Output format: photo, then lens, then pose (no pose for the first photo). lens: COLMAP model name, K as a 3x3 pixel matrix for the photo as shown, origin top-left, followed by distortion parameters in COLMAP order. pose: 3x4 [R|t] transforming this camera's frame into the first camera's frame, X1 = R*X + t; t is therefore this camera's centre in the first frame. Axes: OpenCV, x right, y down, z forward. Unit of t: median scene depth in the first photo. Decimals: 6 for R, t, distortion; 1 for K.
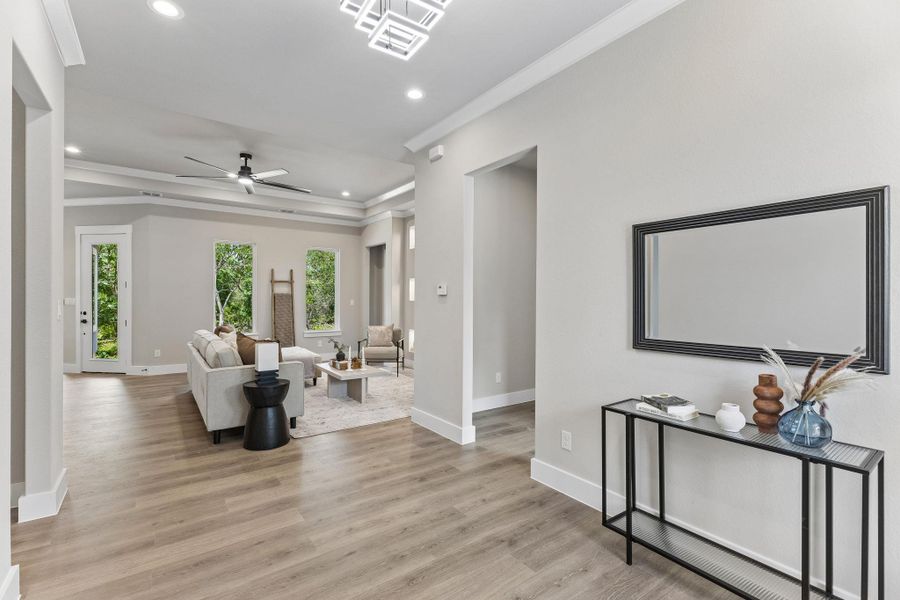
lens RADIAL K [[409.4, 0, 453.1], [0, 409.4, 298.1], [0, 0, 1]] dist [0.000680, -0.000530]
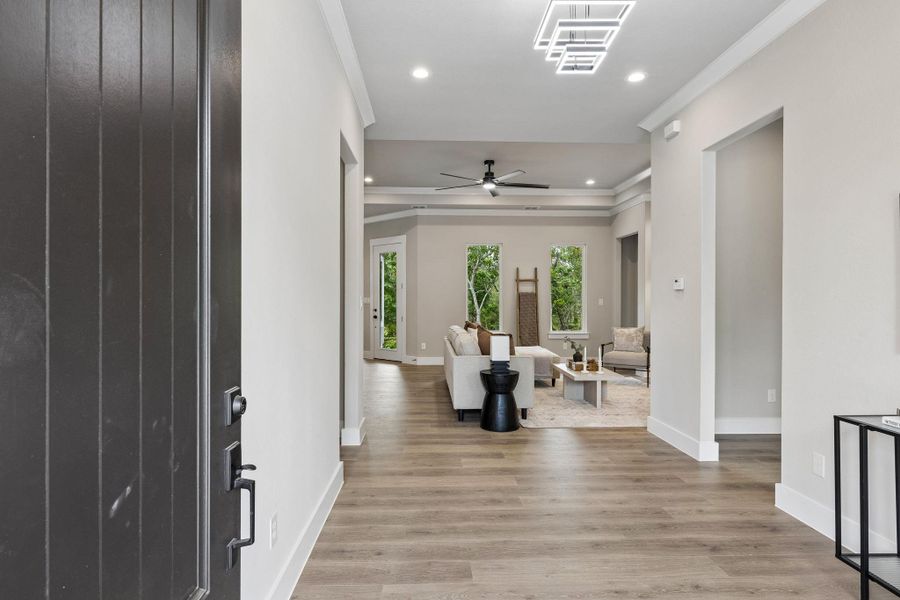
lens RADIAL K [[478.5, 0, 435.1], [0, 478.5, 298.7], [0, 0, 1]] dist [-0.016061, -0.000448]
pose [[0.819493, -0.001799, -0.573087, 0.133466], [0.000389, 0.999997, -0.002582, 0.014301], [0.573089, 0.001893, 0.819491, -0.143245]]
